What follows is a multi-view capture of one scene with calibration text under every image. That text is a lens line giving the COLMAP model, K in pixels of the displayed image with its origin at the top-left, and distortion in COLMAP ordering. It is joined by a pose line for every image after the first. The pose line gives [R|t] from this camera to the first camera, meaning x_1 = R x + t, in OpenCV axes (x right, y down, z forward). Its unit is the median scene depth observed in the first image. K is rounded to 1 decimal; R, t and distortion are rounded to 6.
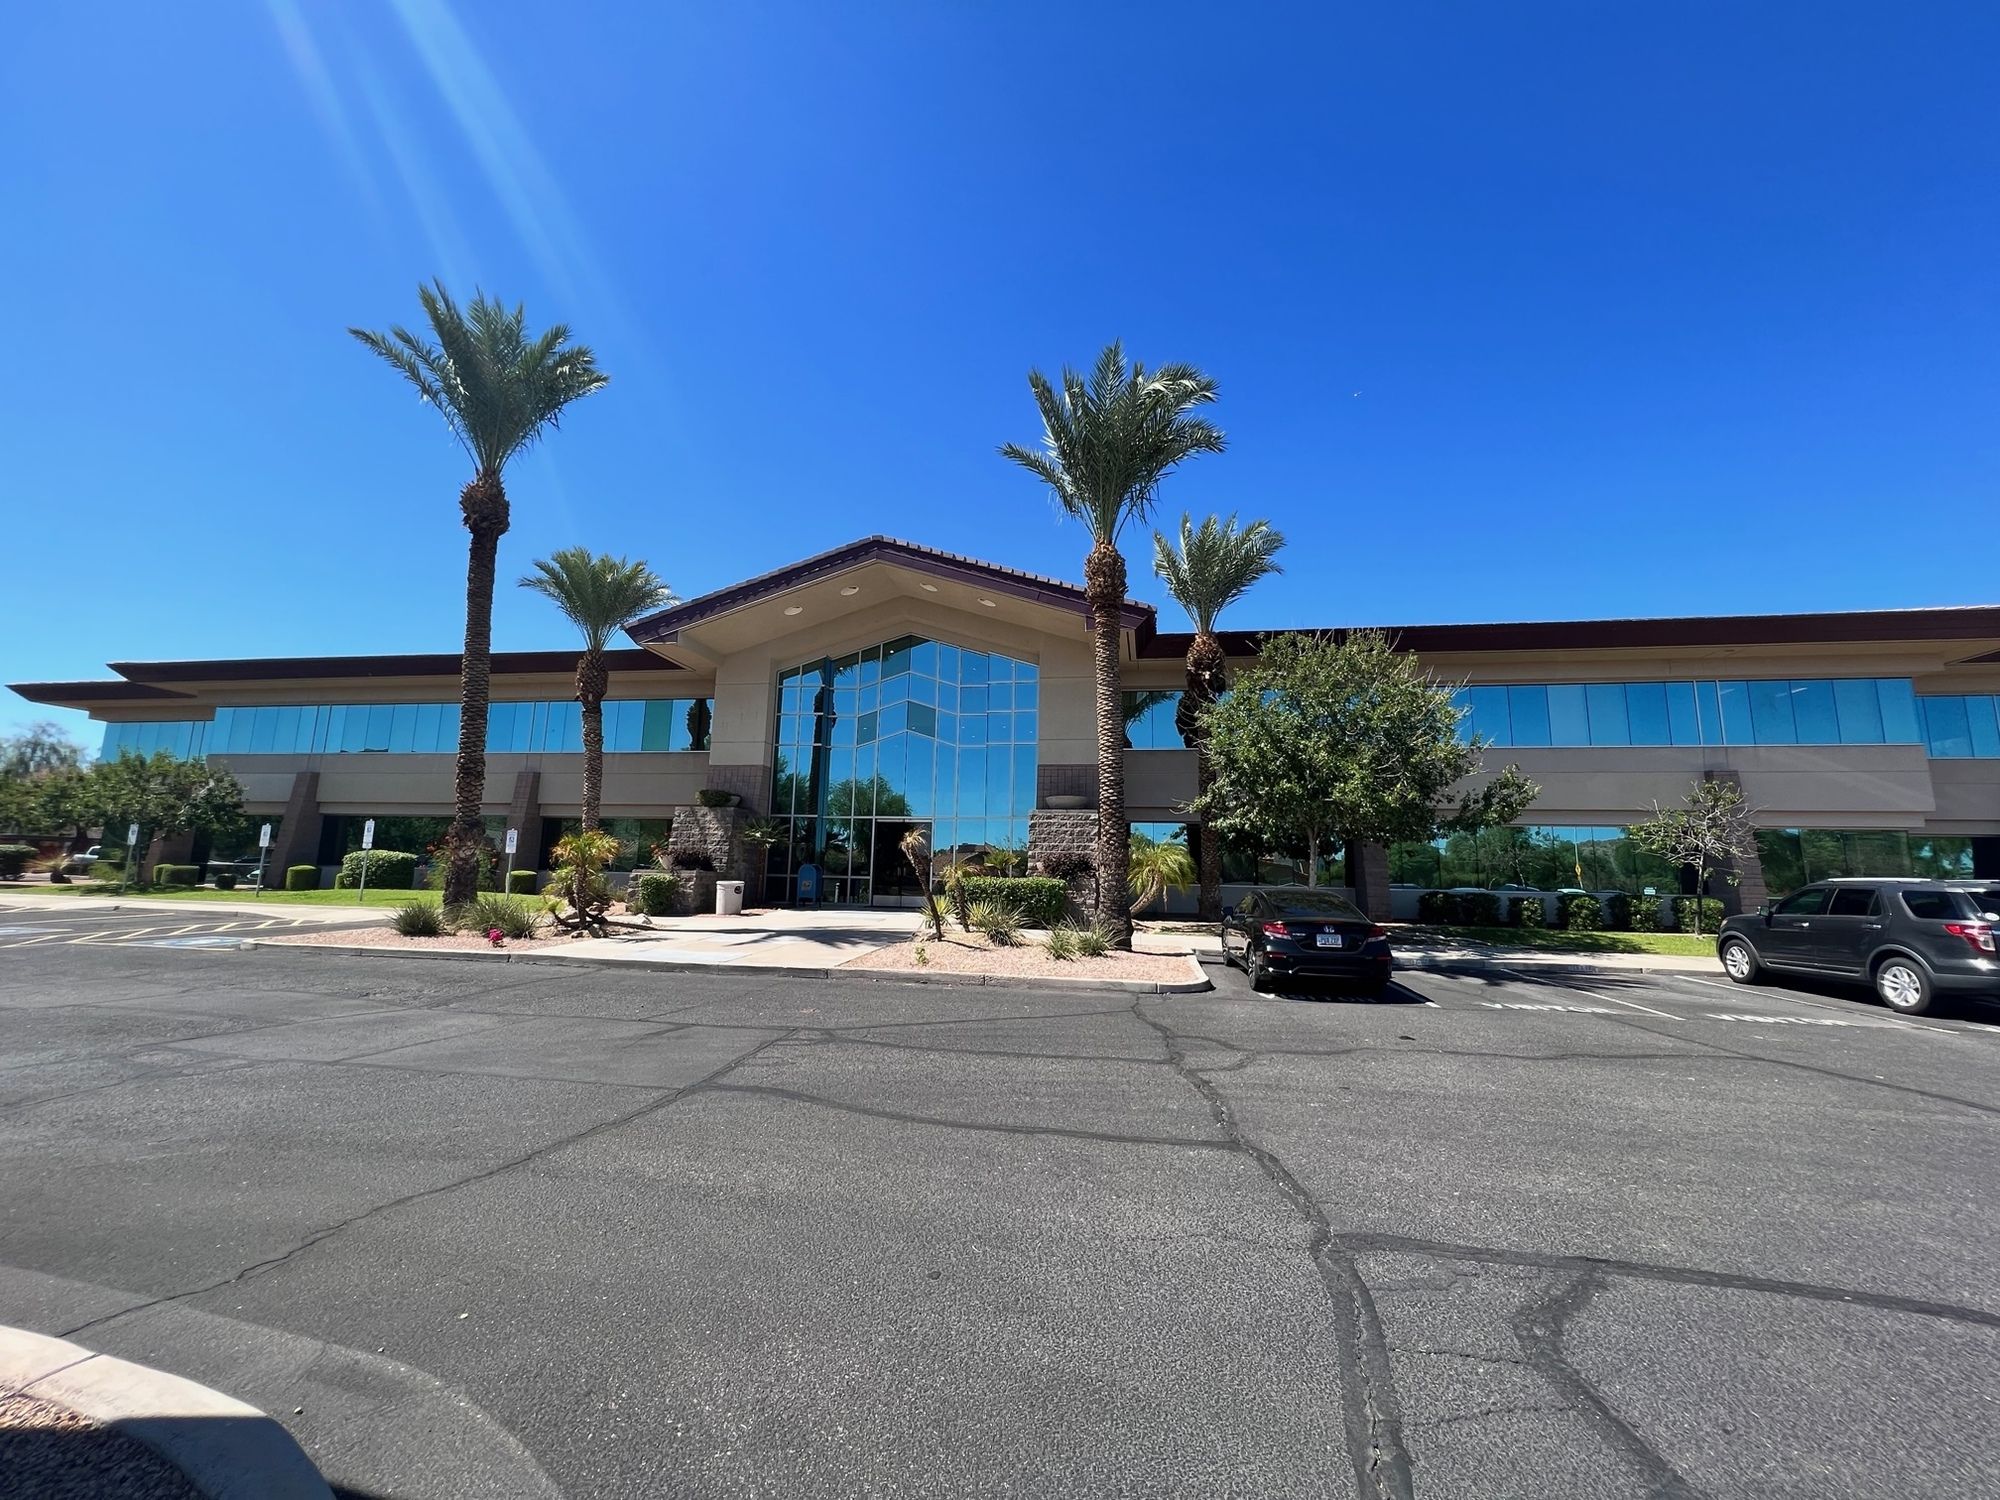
lens RADIAL K [[803.6, 0, 1001.6], [0, 803.6, 755.1], [0, 0, 1]] dist [-0.002737, 0.000226]
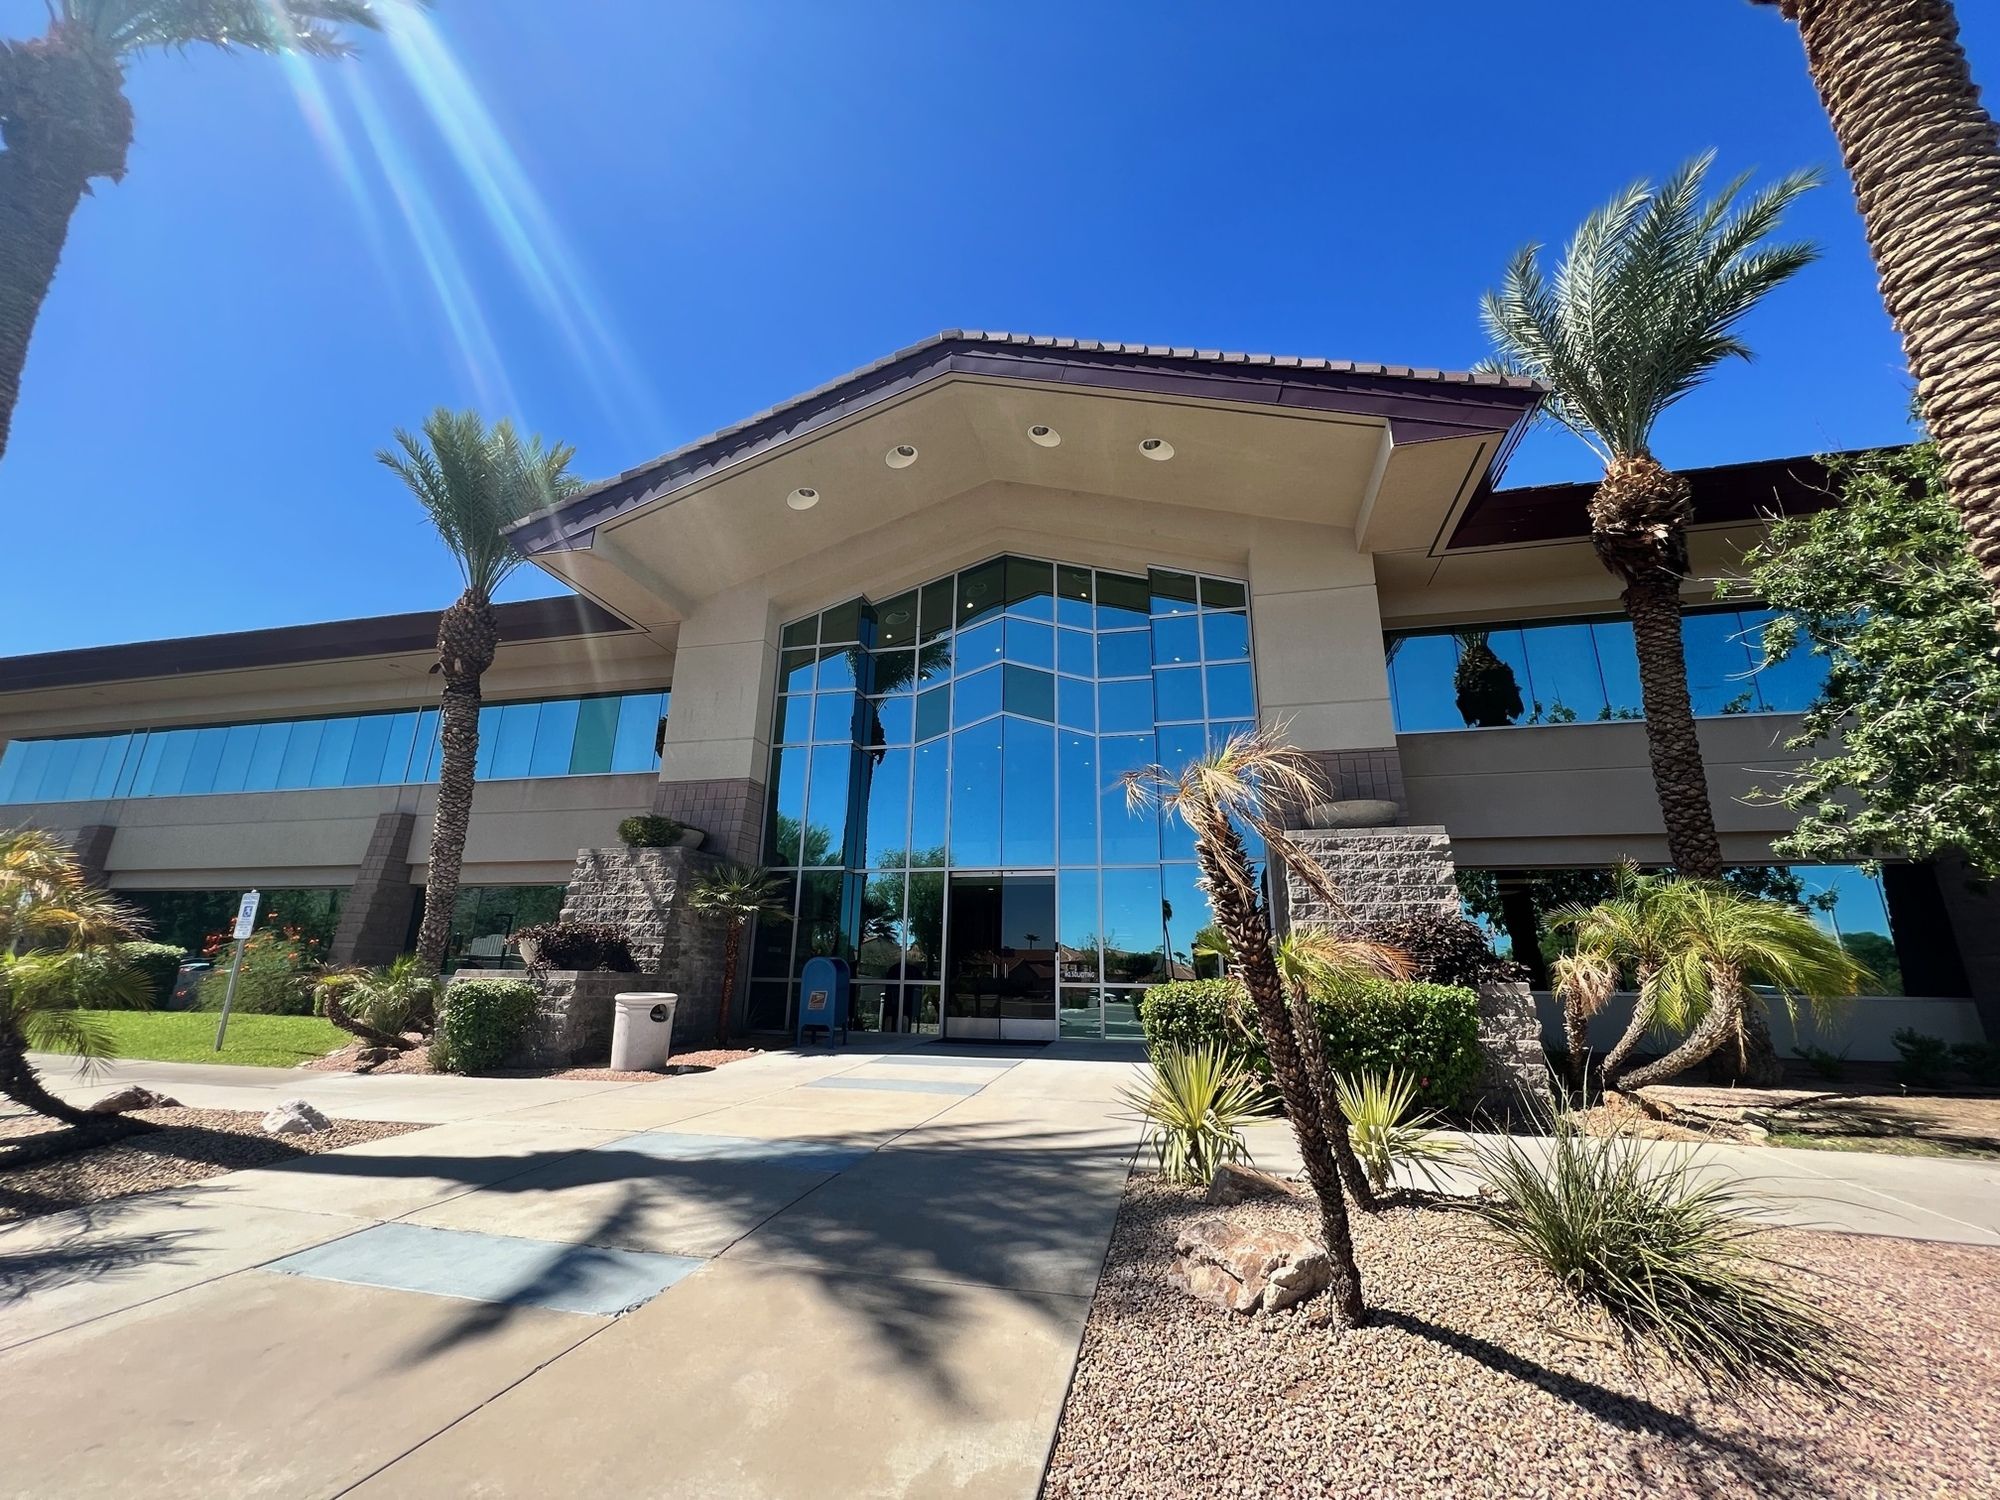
lens RADIAL K [[803.6, 0, 1001.6], [0, 803.6, 755.1], [0, 0, 1]] dist [-0.002737, 0.000226]
pose [[0.997574, -0.025370, -0.064819, -0.093285], [0.017305, 0.992370, -0.122076, 0.075130], [0.067422, 0.120658, 0.990402, 0.501364]]
